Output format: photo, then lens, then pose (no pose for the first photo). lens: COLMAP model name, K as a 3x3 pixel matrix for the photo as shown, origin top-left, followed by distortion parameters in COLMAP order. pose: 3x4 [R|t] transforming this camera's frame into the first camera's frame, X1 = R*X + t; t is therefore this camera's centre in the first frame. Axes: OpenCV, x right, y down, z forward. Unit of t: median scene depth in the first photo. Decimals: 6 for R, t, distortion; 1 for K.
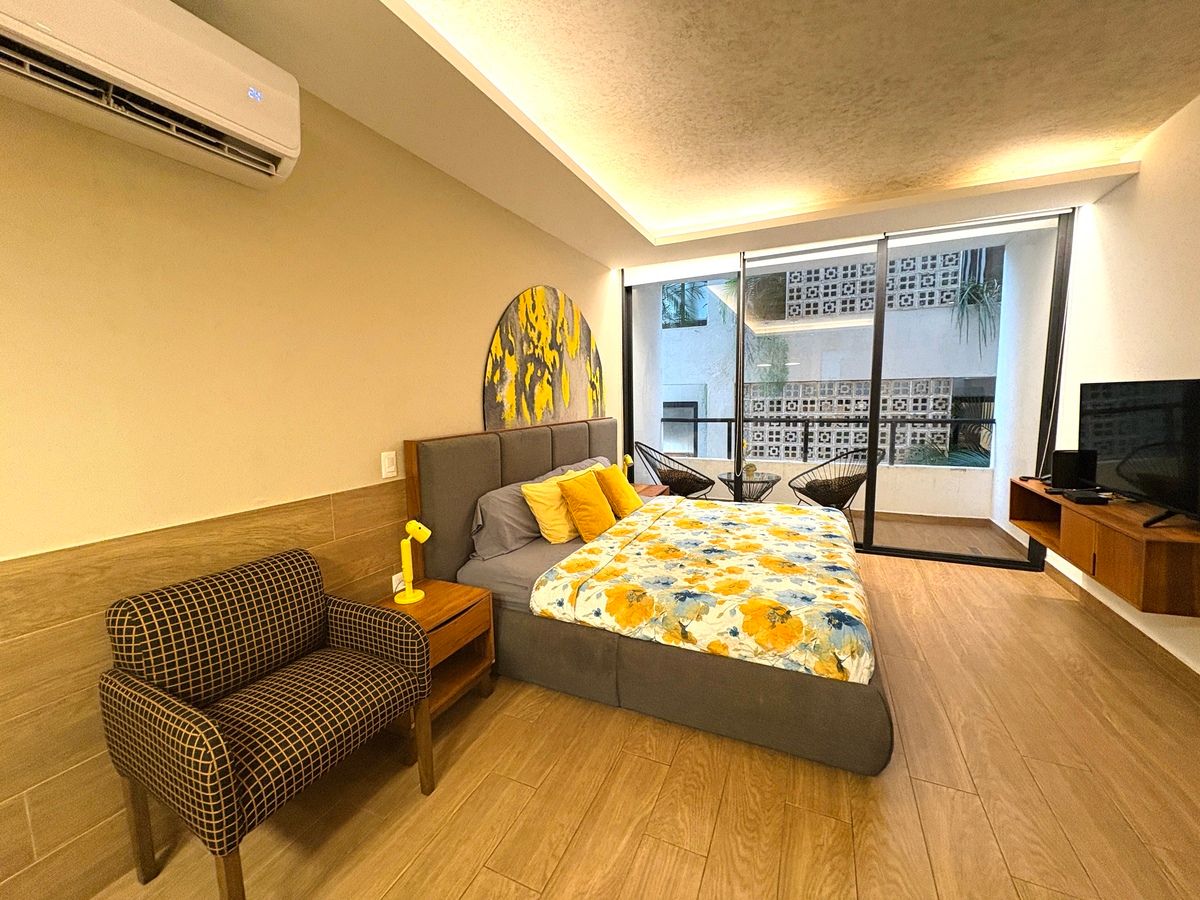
lens RADIAL K [[479.5, 0, 603.1], [0, 479.5, 454.1], [0, 0, 1]] dist [0.001665, 0.000273]
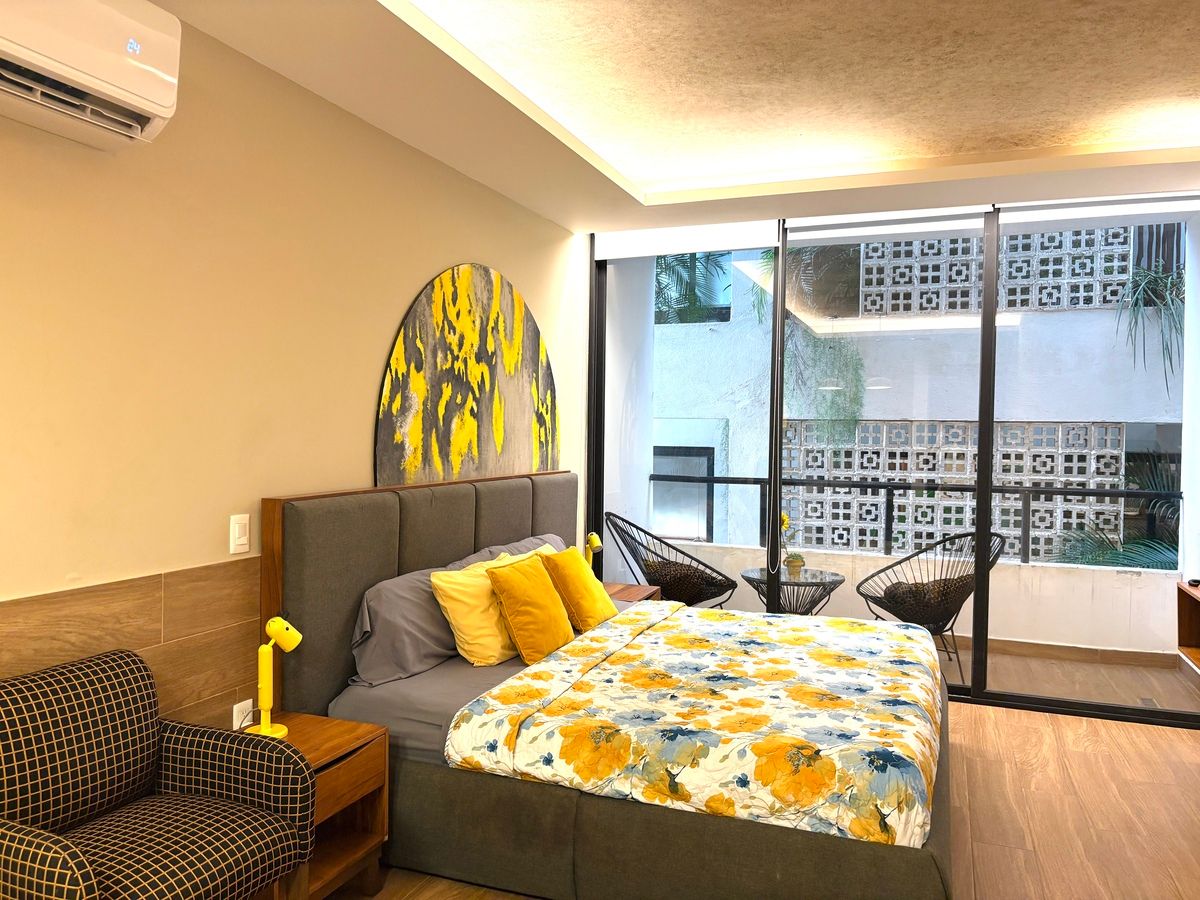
lens RADIAL K [[904.4, 0, 599.5], [0, 904.4, 447.4], [0, 0, 1]] dist [0.012972, 0.006948]
pose [[0.997704, 0.030779, 0.060331, -0.020386], [-0.024534, 0.994518, -0.101646, 0.013687], [-0.063129, 0.099932, 0.992990, -0.220796]]
